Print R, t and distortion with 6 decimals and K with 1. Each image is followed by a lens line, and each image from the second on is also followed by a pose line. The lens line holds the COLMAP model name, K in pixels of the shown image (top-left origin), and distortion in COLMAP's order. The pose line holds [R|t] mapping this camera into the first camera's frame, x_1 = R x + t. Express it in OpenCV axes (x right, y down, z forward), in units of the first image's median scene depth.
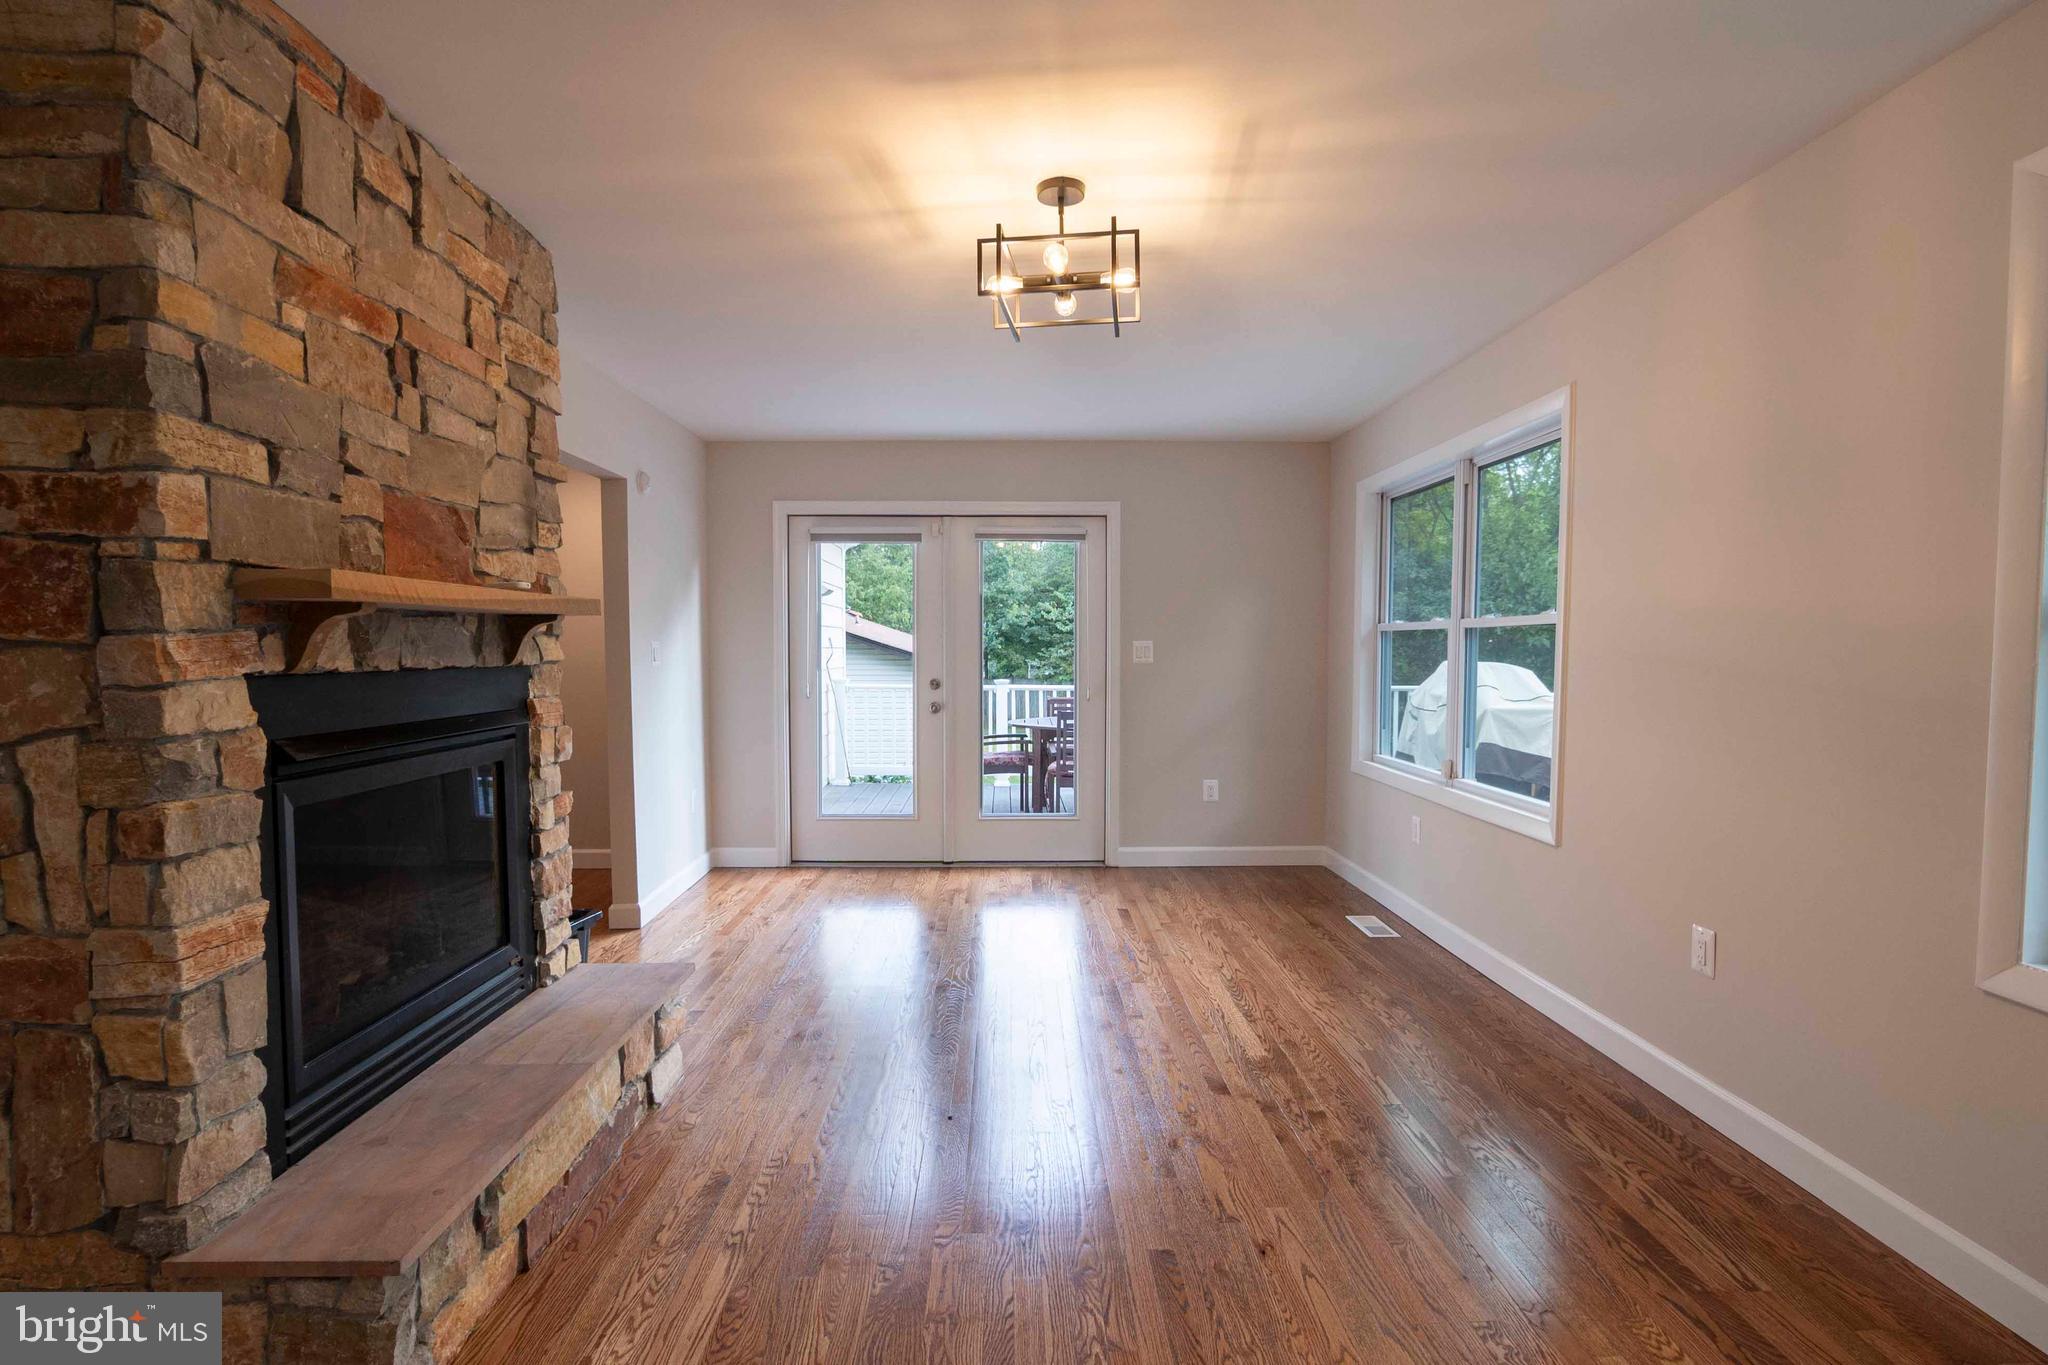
lens RADIAL K [[1012.2, 0, 1014.7], [0, 1012.2, 690.2], [0, 0, 1]] dist [-0.023275, 0.006643]
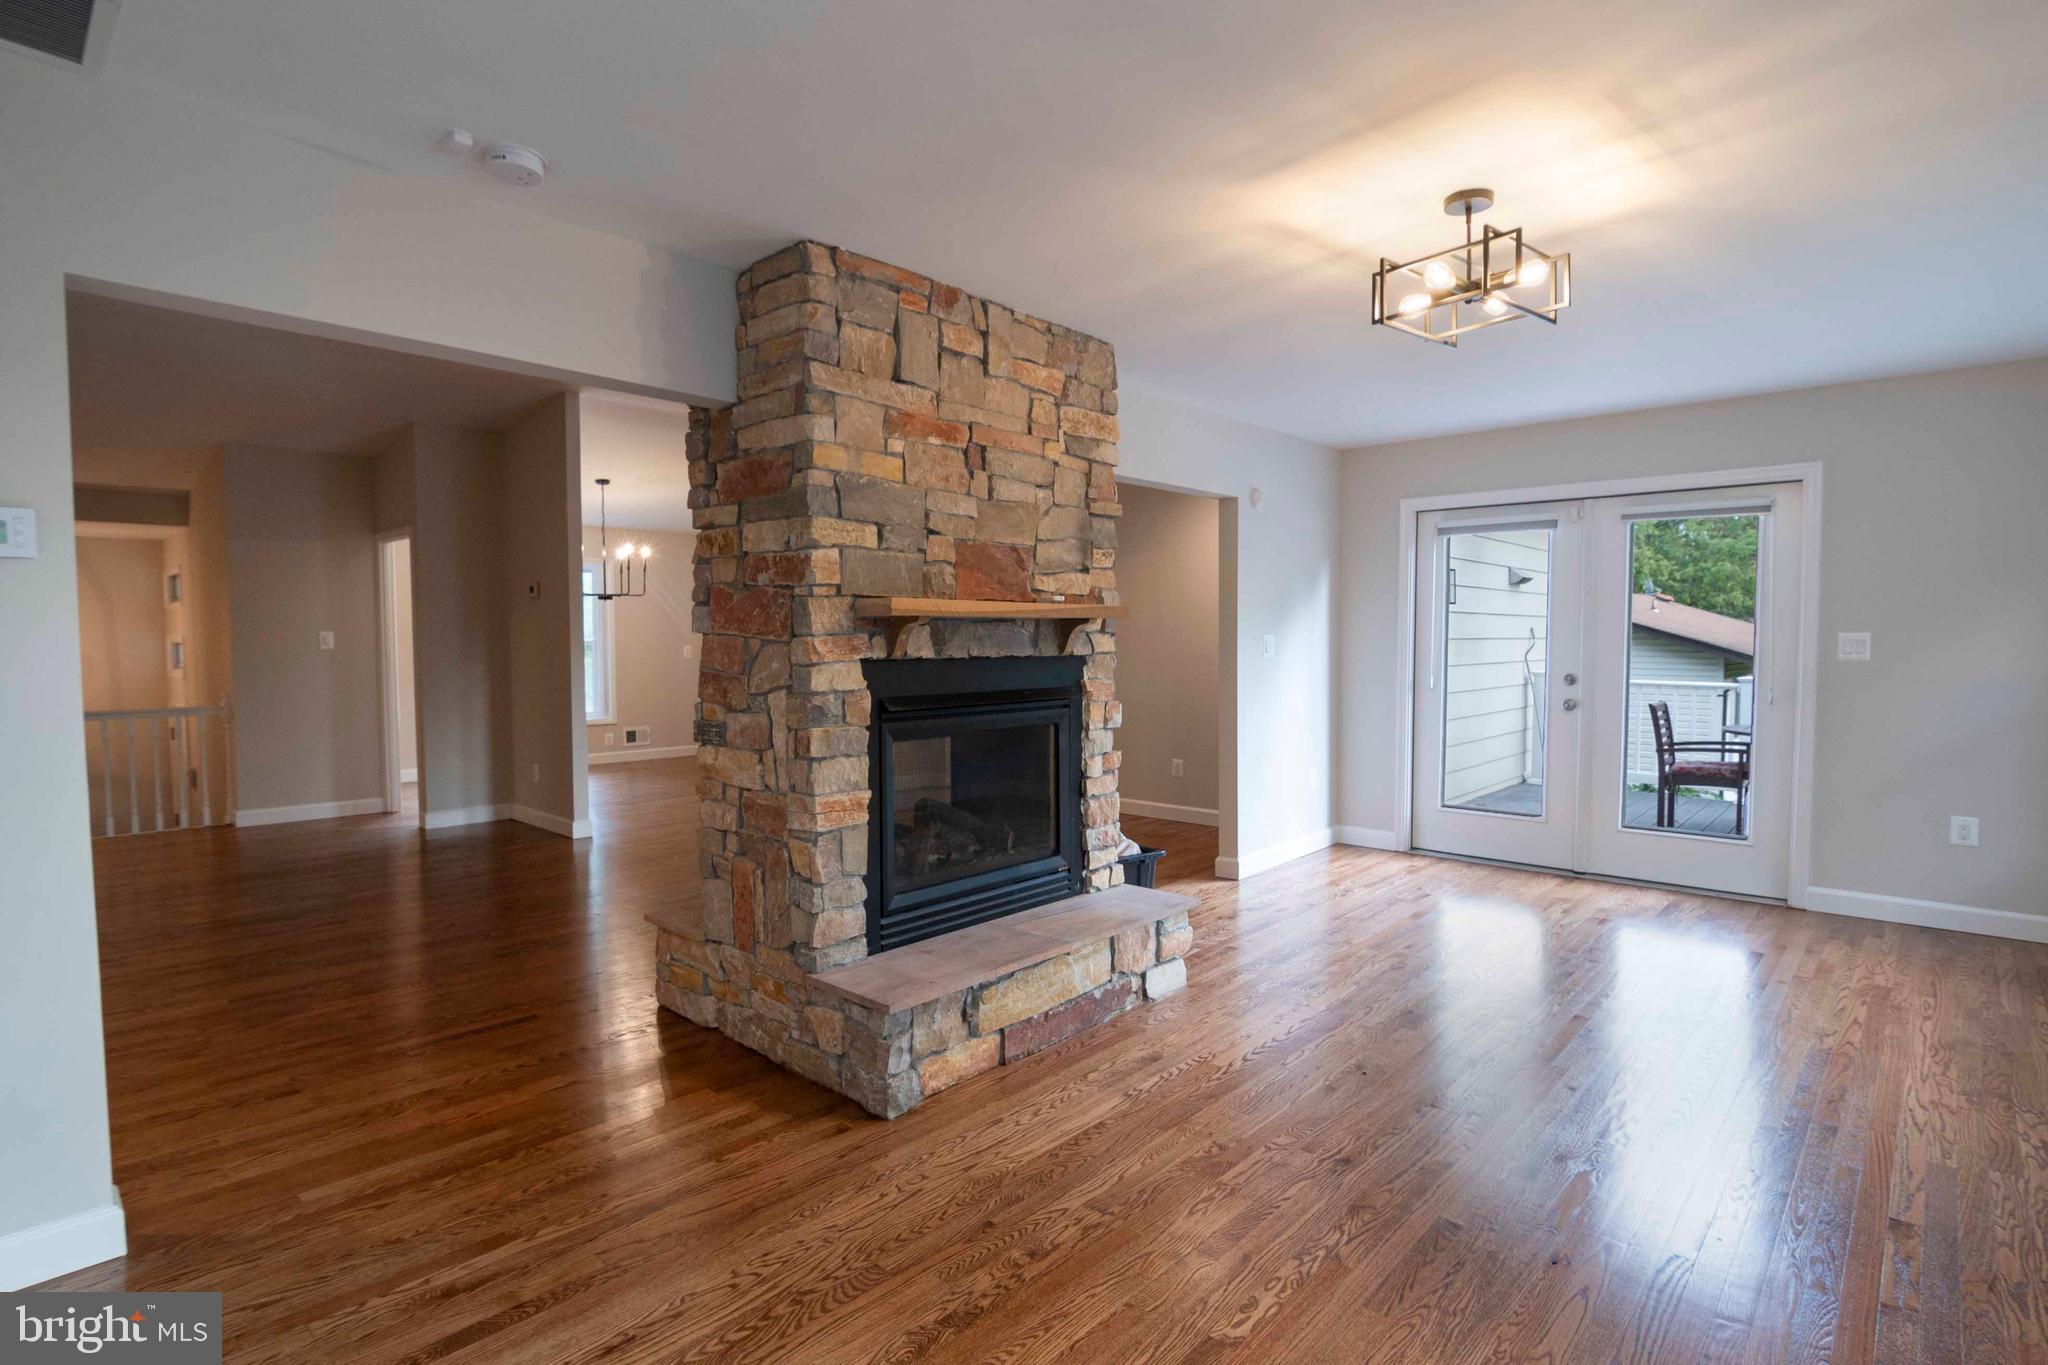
lens RADIAL K [[1012.2, 0, 1009.6], [0, 1012.2, 685.2], [0, 0, 1]] dist [-0.023275, 0.006643]
pose [[0.722406, 0.031727, -0.690741, 0.473091], [-0.027722, 0.999473, 0.016915, -0.005515], [0.690913, 0.006929, 0.722905, -0.069419]]
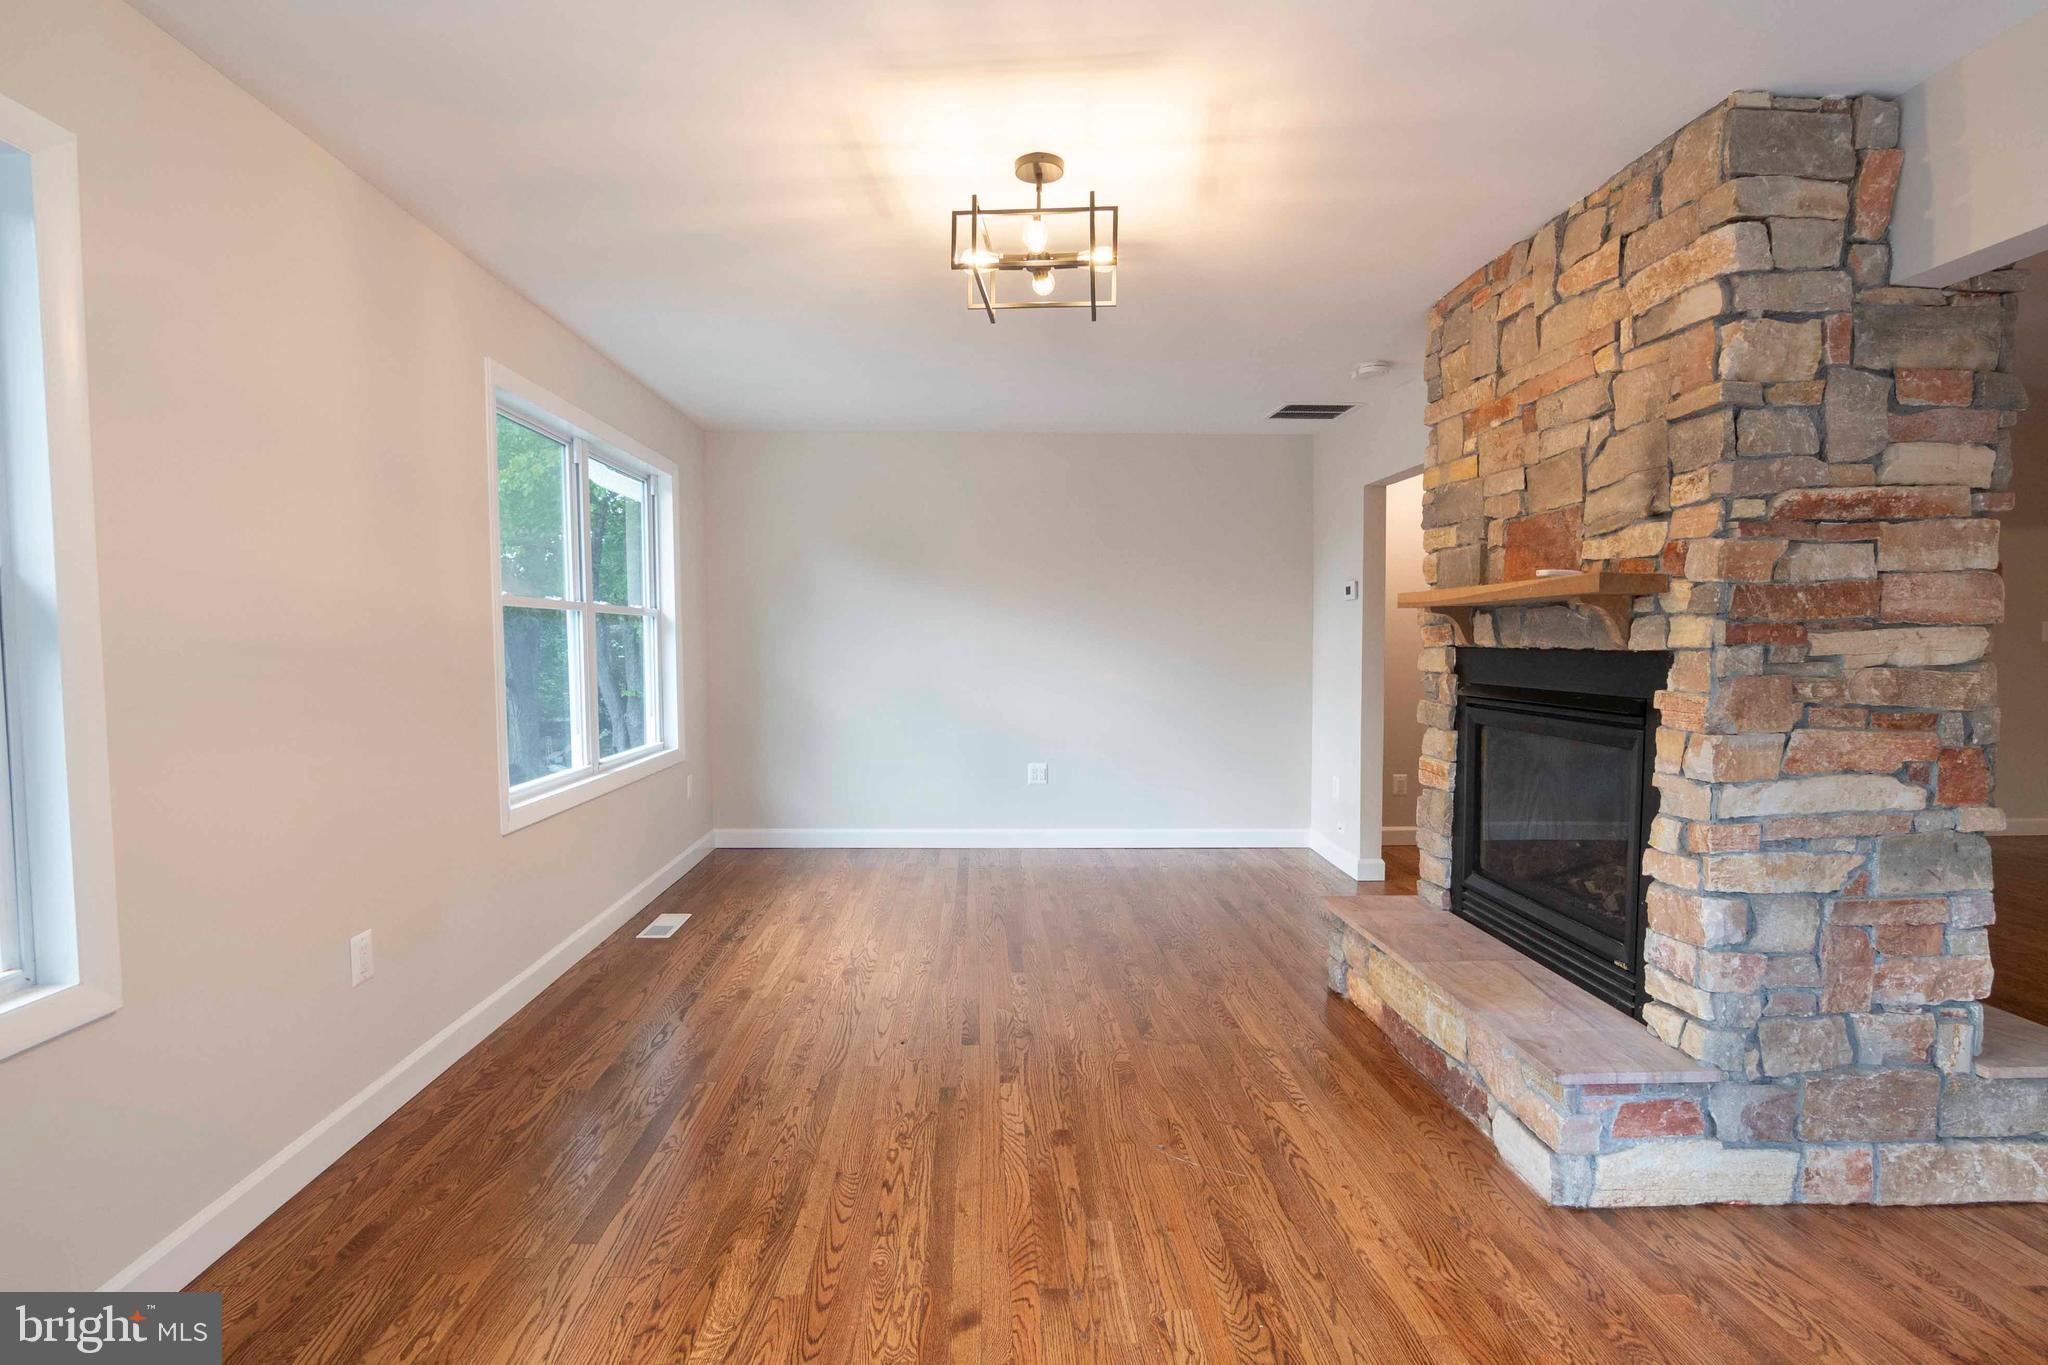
lens RADIAL K [[1012.2, 0, 1050.2], [0, 1012.2, 695.7], [0, 0, 1]] dist [-0.023275, 0.006643]
pose [[-0.997910, 0.007451, -0.064193, 0.110000], [0.001019, 0.995022, 0.099646, -0.087704], [0.064615, 0.099373, -0.992950, 2.193943]]
